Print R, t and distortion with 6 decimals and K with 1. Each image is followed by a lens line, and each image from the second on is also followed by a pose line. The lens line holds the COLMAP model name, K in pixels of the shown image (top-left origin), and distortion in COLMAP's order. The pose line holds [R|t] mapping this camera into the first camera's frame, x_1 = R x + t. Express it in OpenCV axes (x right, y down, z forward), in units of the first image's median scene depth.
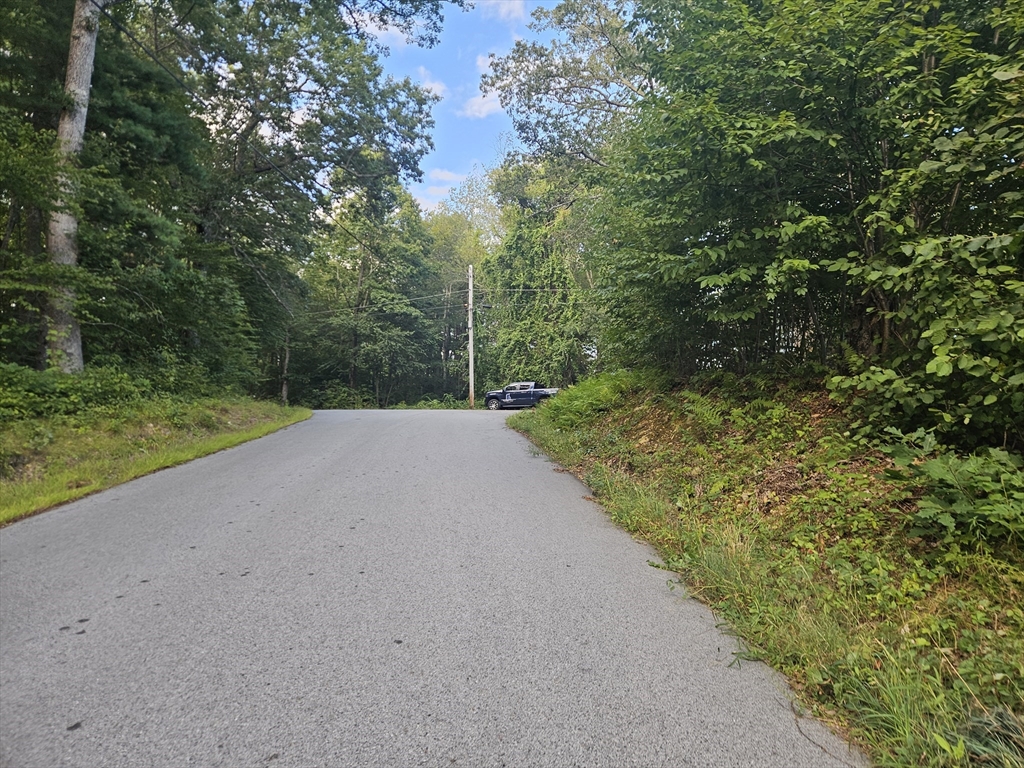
lens RADIAL K [[681.8, 0, 512.2], [0, 681.8, 385.8], [0, 0, 1]] dist [0.064699, -0.033724]
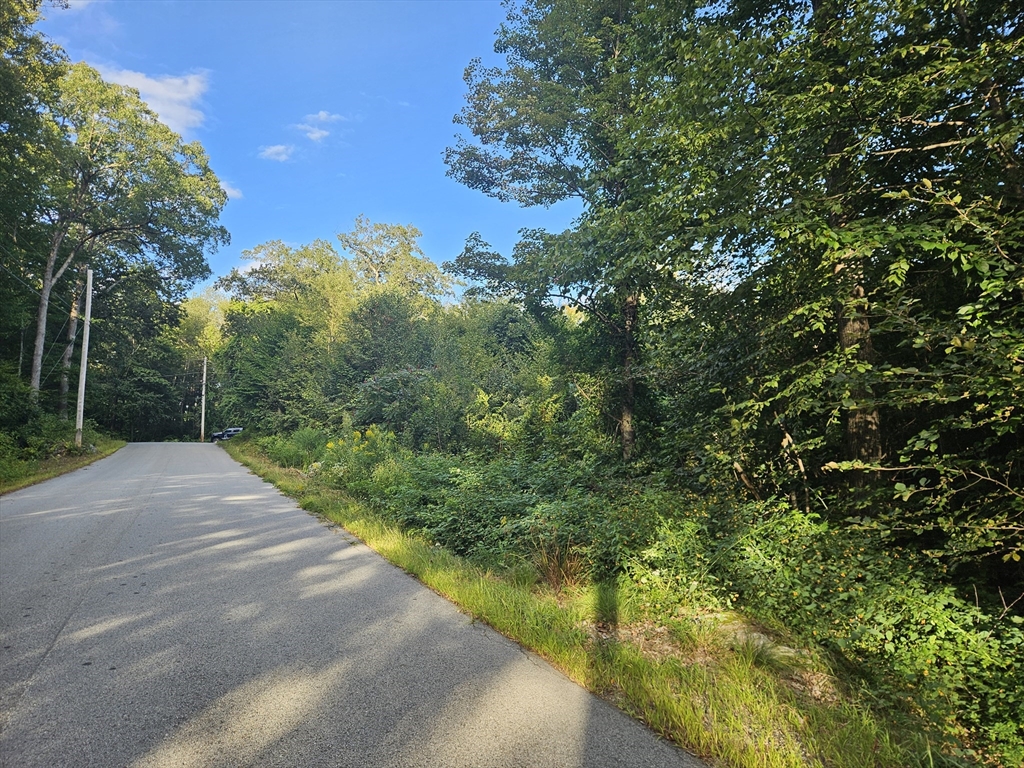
lens RADIAL K [[681.8, 0, 511.9], [0, 681.8, 380.3], [0, 0, 1]] dist [0.064699, -0.033724]
pose [[0.937037, 0.034563, 0.347517, 0.052617], [-0.009965, 0.997332, -0.072322, -0.005792], [-0.349089, 0.064305, 0.934881, -0.763411]]
